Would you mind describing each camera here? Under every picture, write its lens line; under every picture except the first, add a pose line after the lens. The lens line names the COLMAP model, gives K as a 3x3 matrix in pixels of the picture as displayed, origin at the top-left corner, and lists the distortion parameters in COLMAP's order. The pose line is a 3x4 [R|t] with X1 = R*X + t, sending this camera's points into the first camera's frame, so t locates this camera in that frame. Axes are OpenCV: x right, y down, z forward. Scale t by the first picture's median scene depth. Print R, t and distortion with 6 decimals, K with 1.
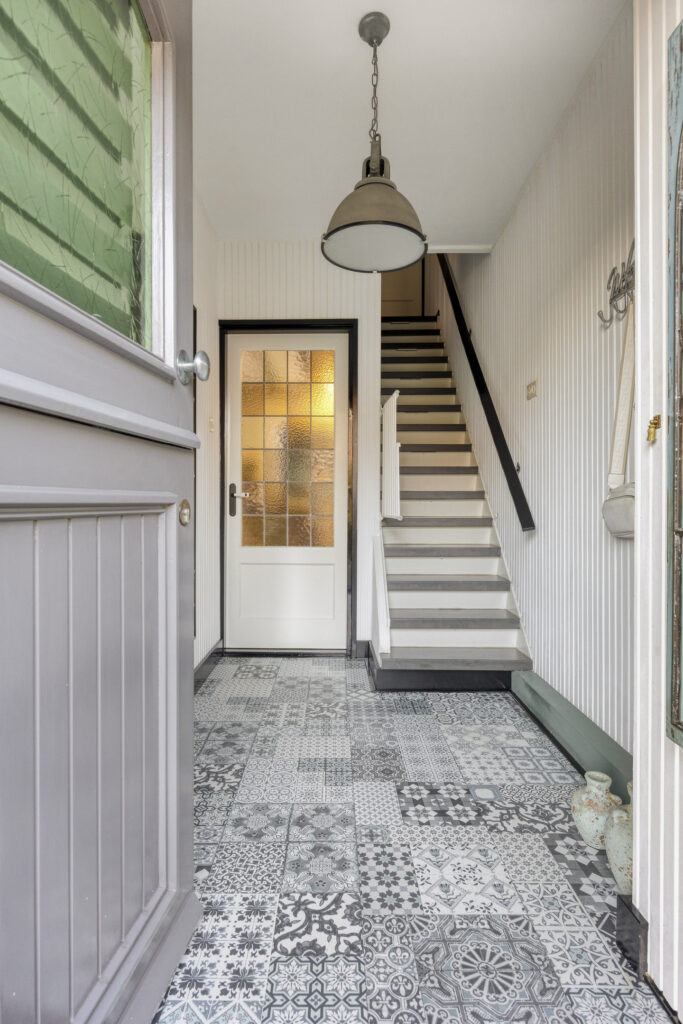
lens RADIAL K [[533.8, 0, 339.4], [0, 533.8, 507.5], [0, 0, 1]] dist [-0.005330, 0.000032]
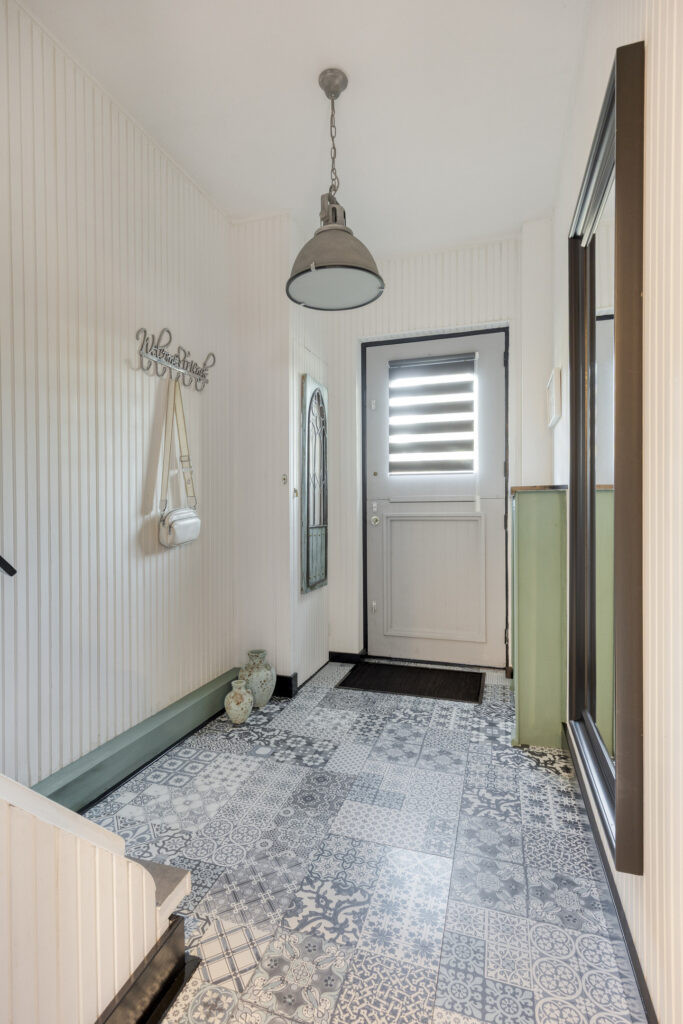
lens RADIAL K [[533.8, 0, 340.2], [0, 533.8, 511.2], [0, 0, 1]] dist [-0.005330, 0.000032]
pose [[-0.954198, 0.001920, 0.299170, -0.280933], [0.006080, 0.999897, 0.012977, -0.048388], [-0.299115, 0.014202, -0.954111, 2.133277]]
